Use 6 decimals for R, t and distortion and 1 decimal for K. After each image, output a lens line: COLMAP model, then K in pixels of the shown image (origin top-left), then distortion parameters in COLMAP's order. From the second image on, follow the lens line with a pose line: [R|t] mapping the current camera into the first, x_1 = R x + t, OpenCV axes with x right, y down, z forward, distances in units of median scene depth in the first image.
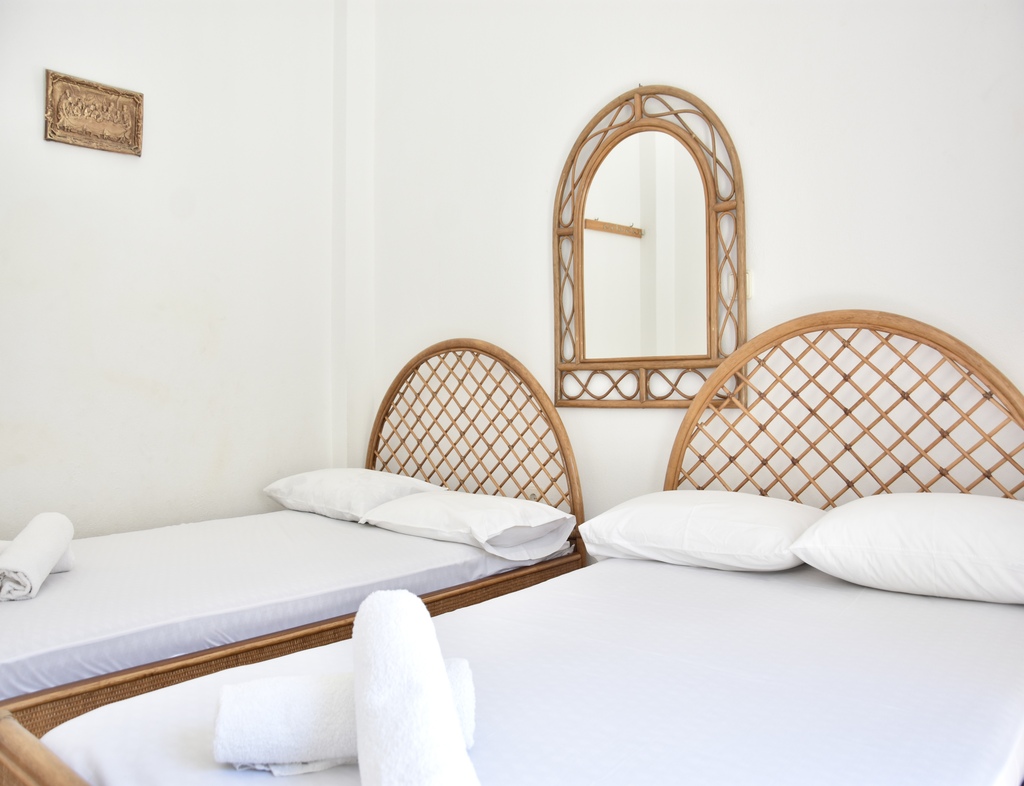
lens RADIAL K [[810.2, 0, 507.8], [0, 810.2, 405.3], [0, 0, 1]] dist [-0.157082, 0.125501]
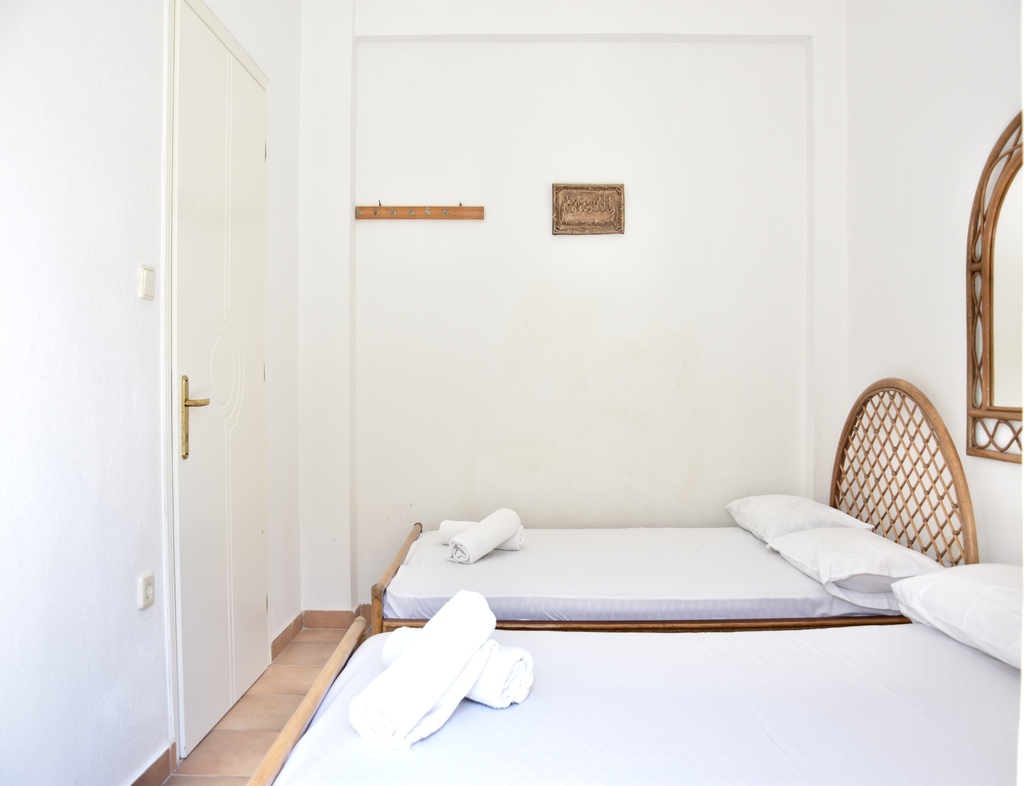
lens RADIAL K [[810.2, 0, 507.8], [0, 810.2, 405.3], [0, 0, 1]] dist [-0.157082, 0.125501]
pose [[0.650266, 0.030238, -0.759105, 0.425656], [-0.027864, 0.999485, 0.015945, -0.060476], [0.759196, 0.010783, 0.650773, 0.016450]]
